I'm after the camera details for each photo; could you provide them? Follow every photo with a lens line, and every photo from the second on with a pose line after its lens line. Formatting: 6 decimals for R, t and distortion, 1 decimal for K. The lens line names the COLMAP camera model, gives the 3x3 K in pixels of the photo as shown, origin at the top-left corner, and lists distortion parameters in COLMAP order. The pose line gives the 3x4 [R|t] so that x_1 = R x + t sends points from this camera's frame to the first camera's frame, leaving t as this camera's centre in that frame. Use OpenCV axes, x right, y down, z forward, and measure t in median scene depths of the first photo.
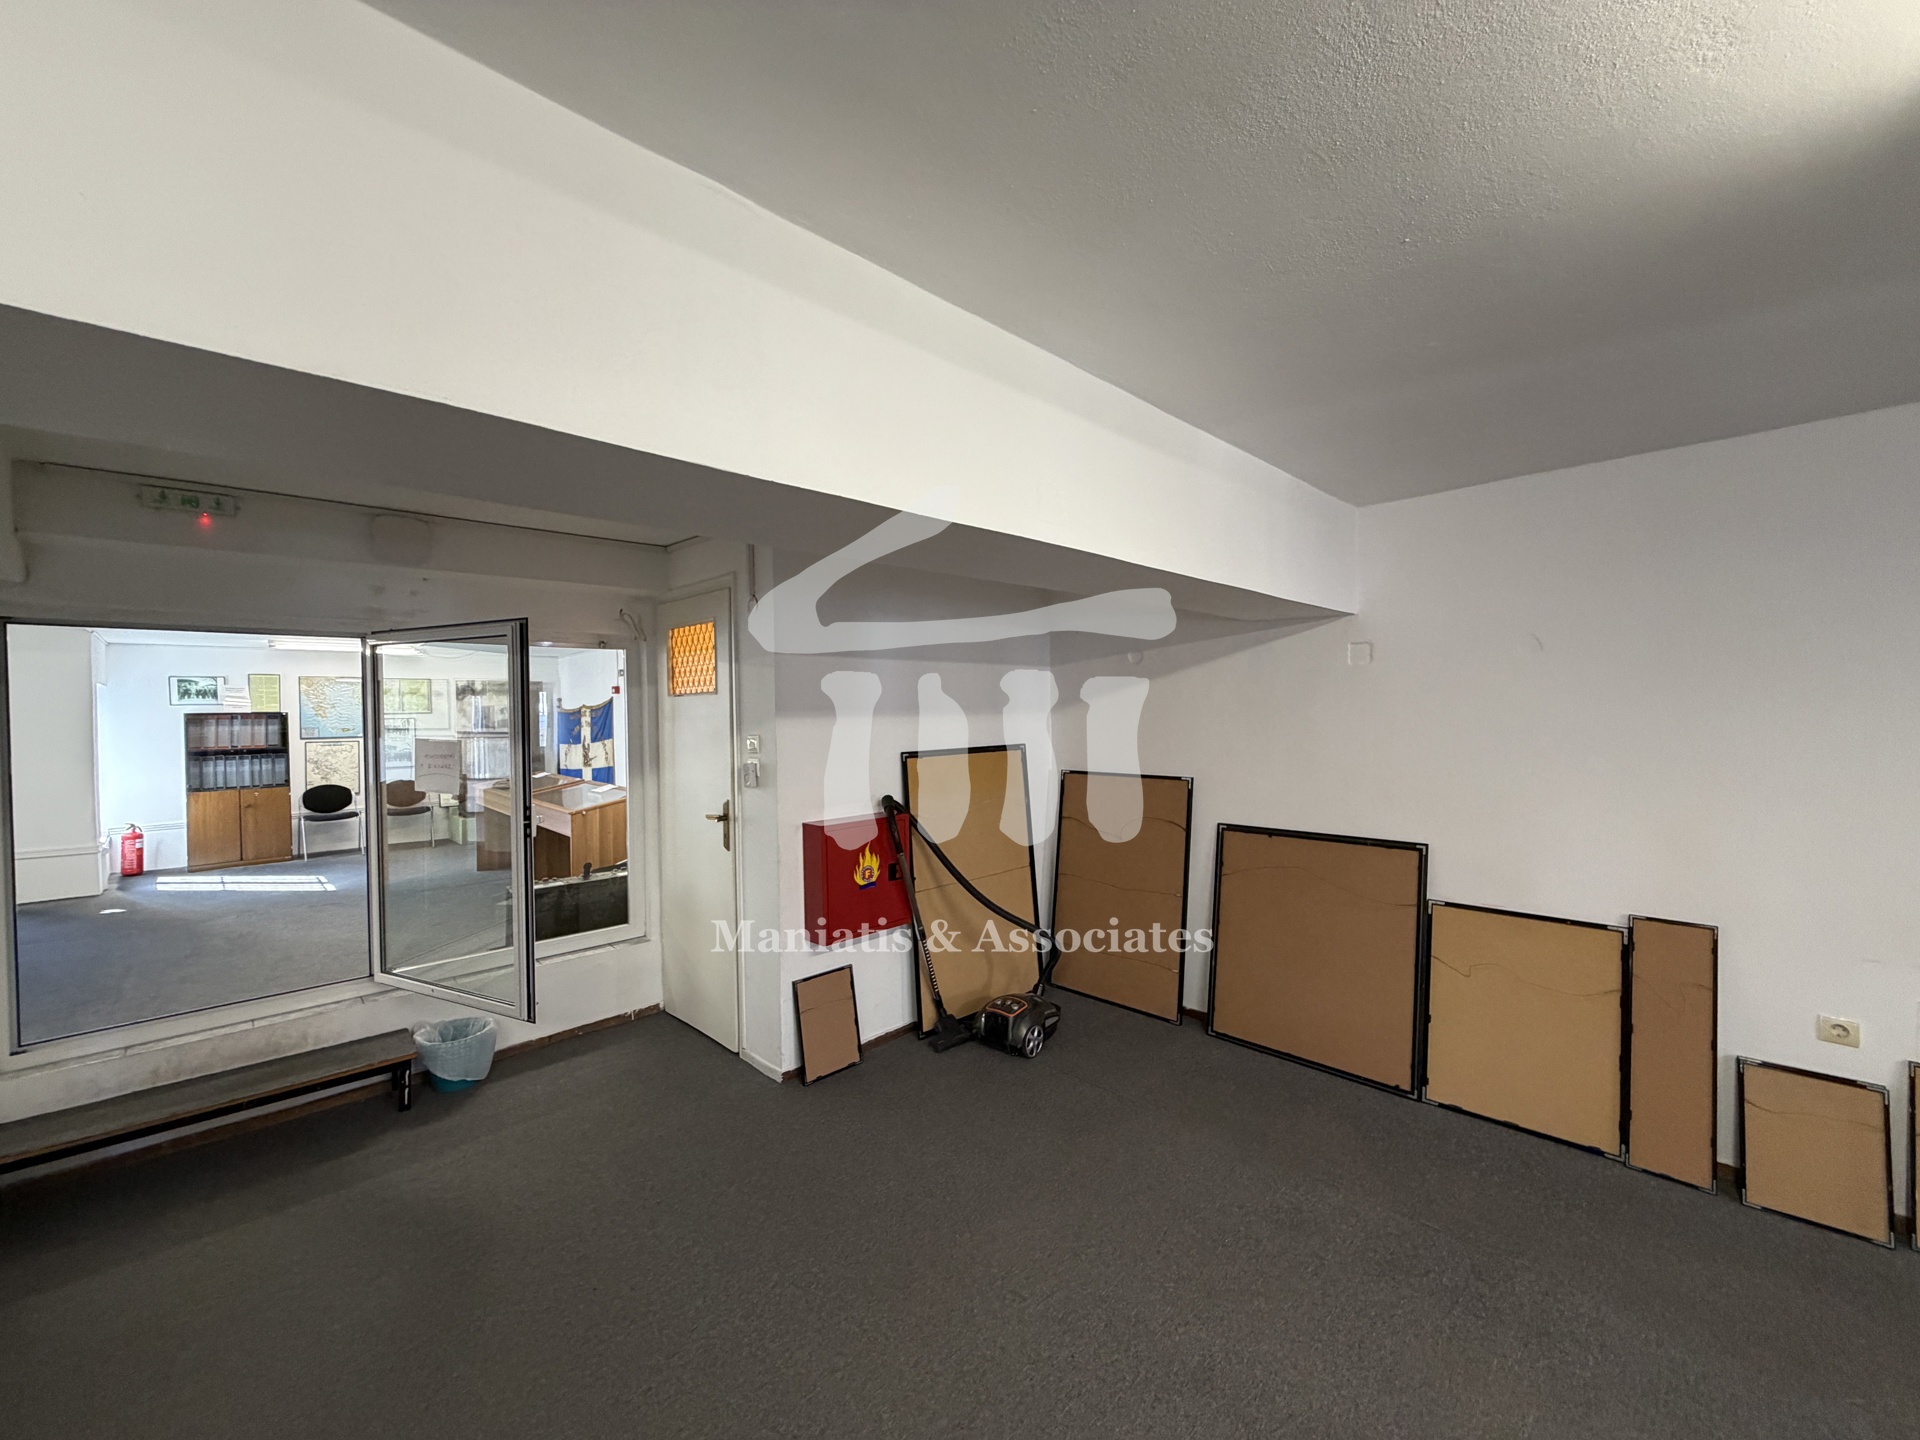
lens RADIAL K [[762.7, 0, 953.5], [0, 762.7, 720.5], [0, 0, 1]] dist [-0.001179, 0.000038]
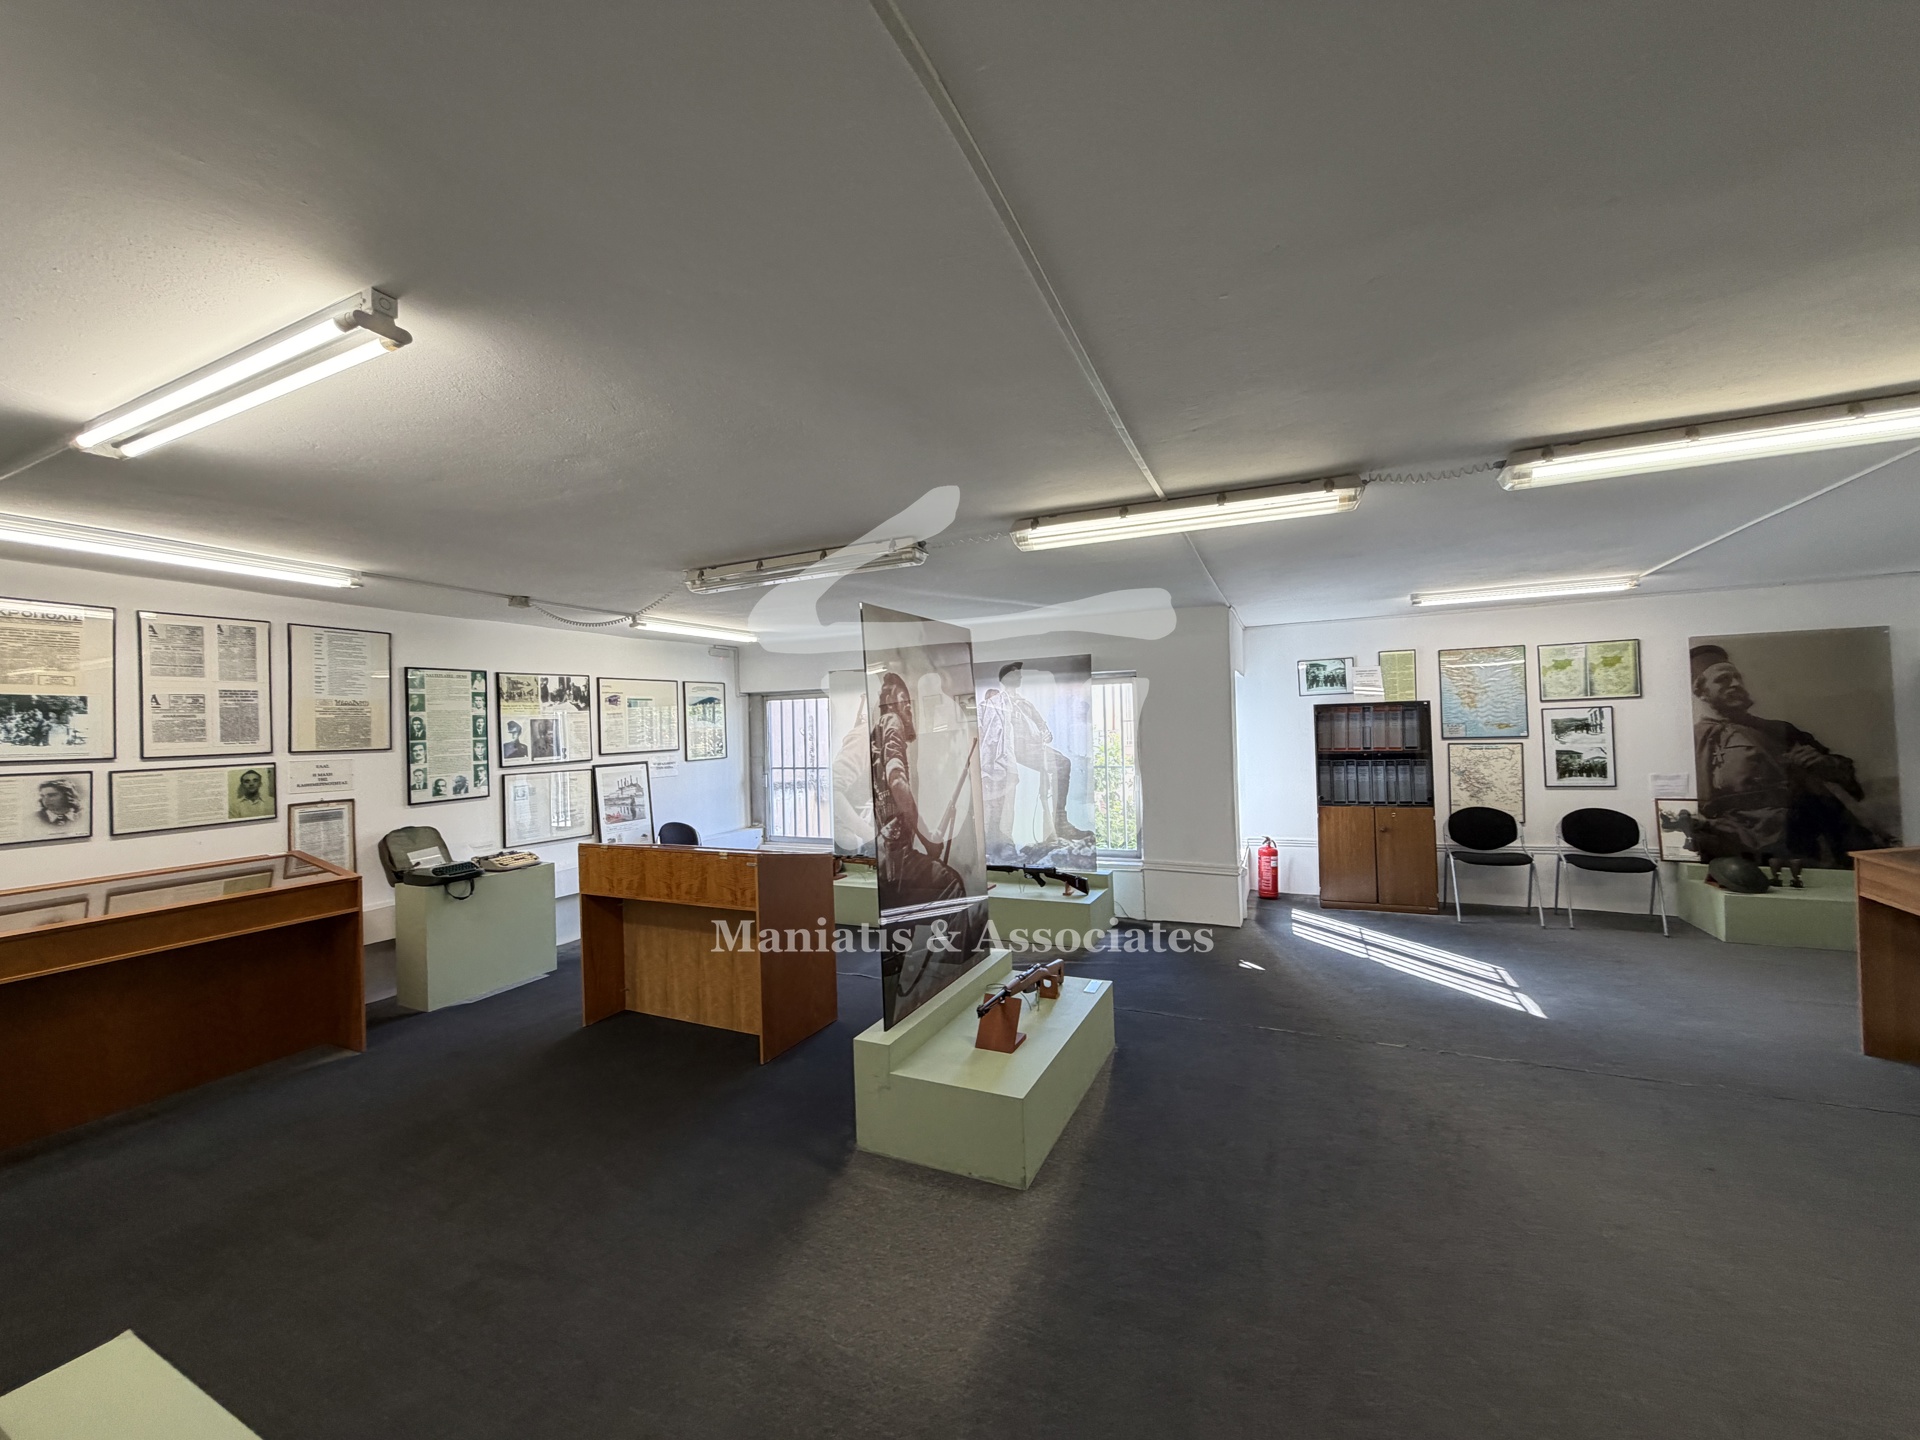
lens RADIAL K [[762.7, 0, 954.2], [0, 762.7, 717.6], [0, 0, 1]] dist [-0.001179, 0.000038]
pose [[0.353976, -0.011160, -0.935188, -0.449521], [0.011333, 0.999907, -0.007642, 0.005957], [0.935186, -0.007893, 0.354069, 0.413567]]
